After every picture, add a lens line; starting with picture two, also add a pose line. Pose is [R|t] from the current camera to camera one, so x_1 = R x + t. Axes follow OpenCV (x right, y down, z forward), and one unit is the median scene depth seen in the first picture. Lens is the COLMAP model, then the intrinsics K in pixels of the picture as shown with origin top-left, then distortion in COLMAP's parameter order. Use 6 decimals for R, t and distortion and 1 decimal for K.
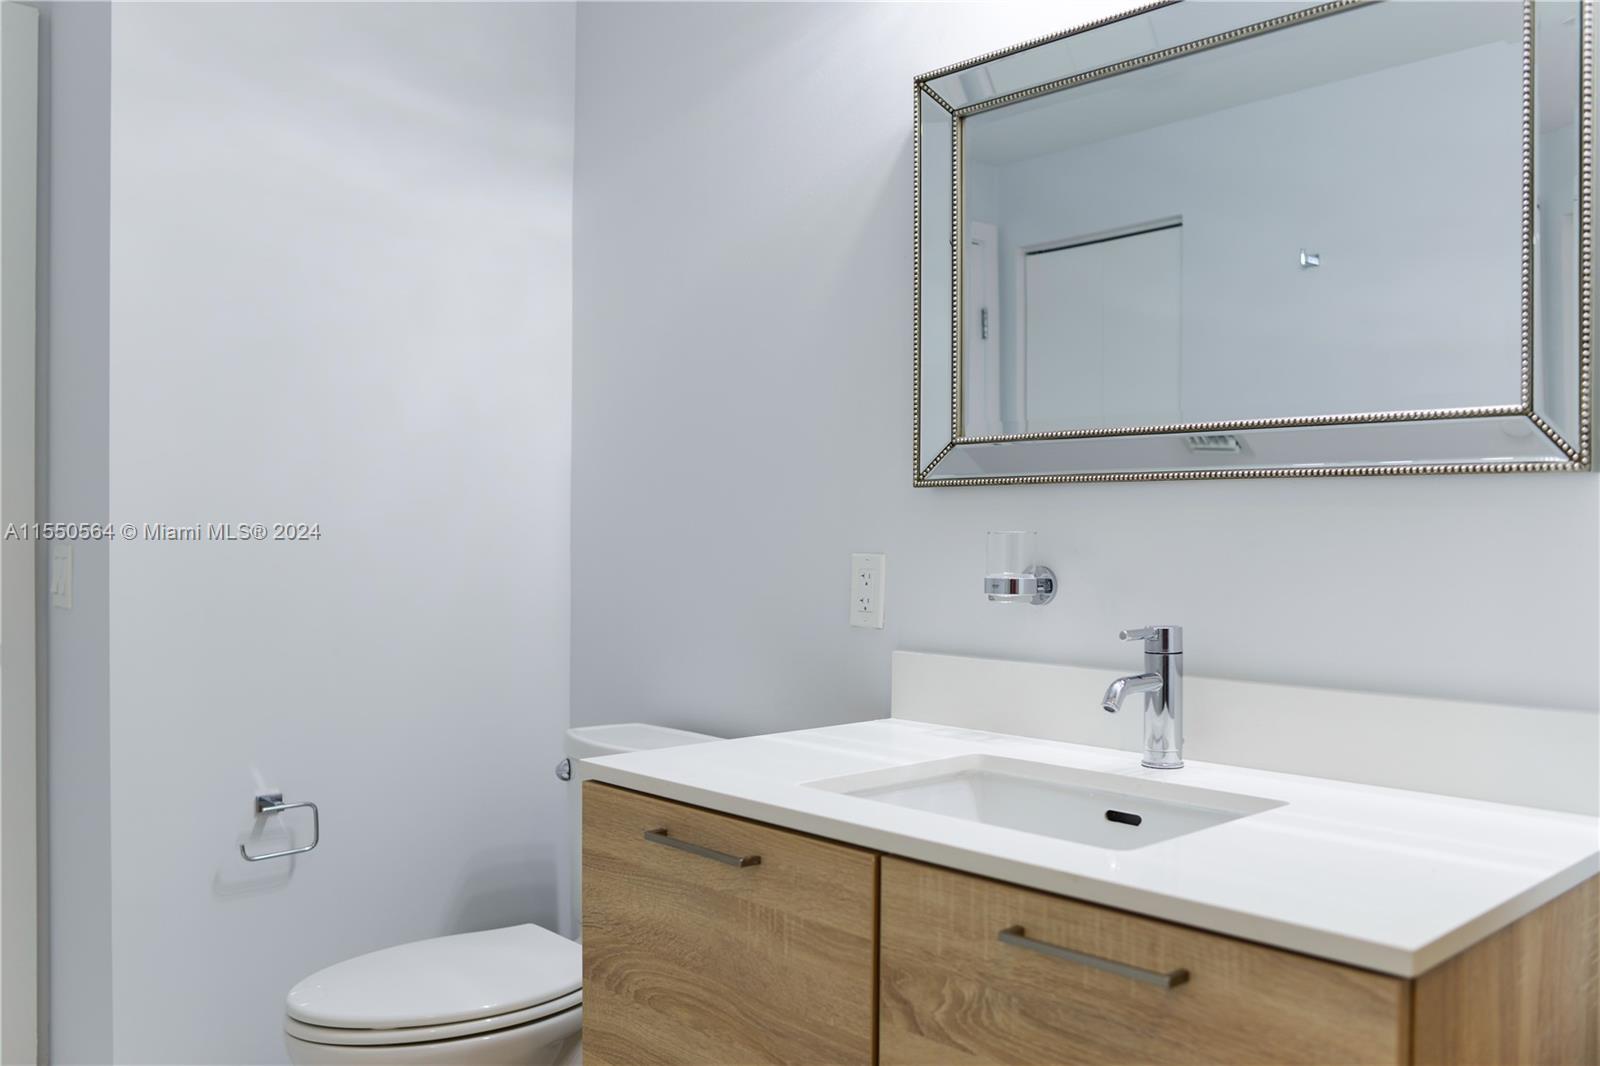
lens RADIAL K [[1312.0, 0, 747.1], [0, 1312.0, 528.4], [0, 0, 1]] dist [-0.074931, 0.062920]
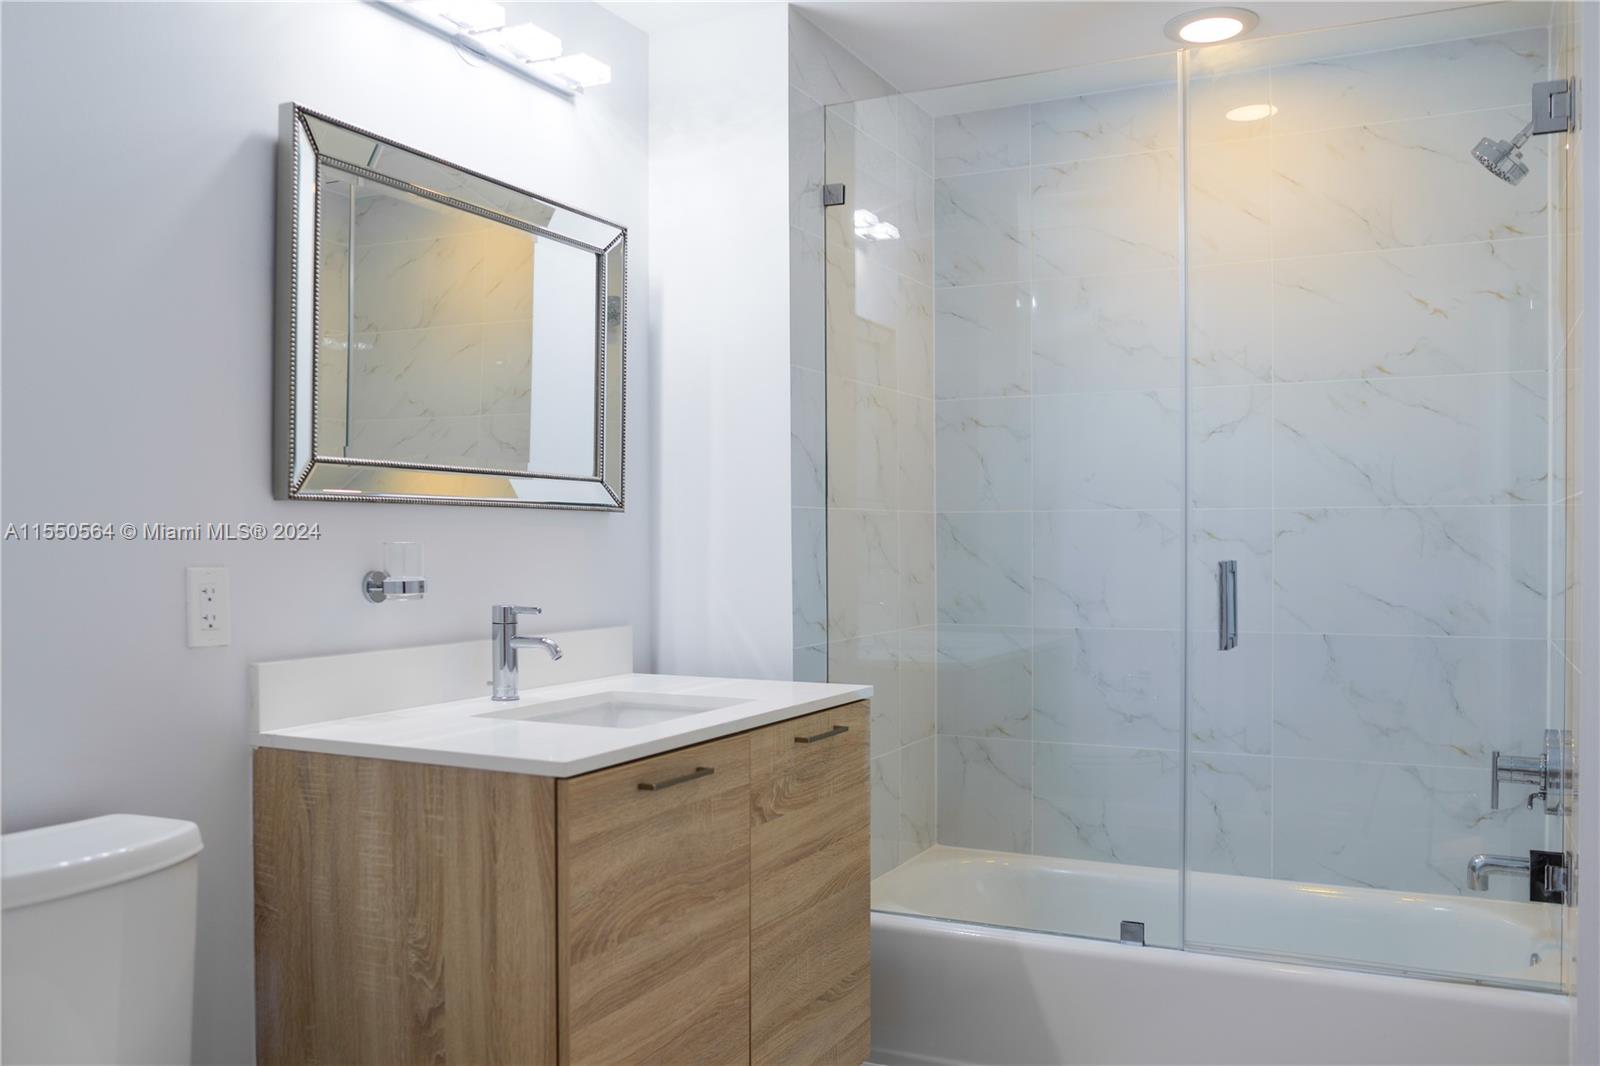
lens RADIAL K [[1312.0, 0, 801.3], [0, 1312.0, 535.9], [0, 0, 1]] dist [-0.074931, 0.062920]
pose [[-0.368066, 0.000862, 0.929799, -1.232573], [-0.002136, 0.999996, -0.001773, -0.002842], [-0.929797, -0.002639, -0.368063, 1.273553]]
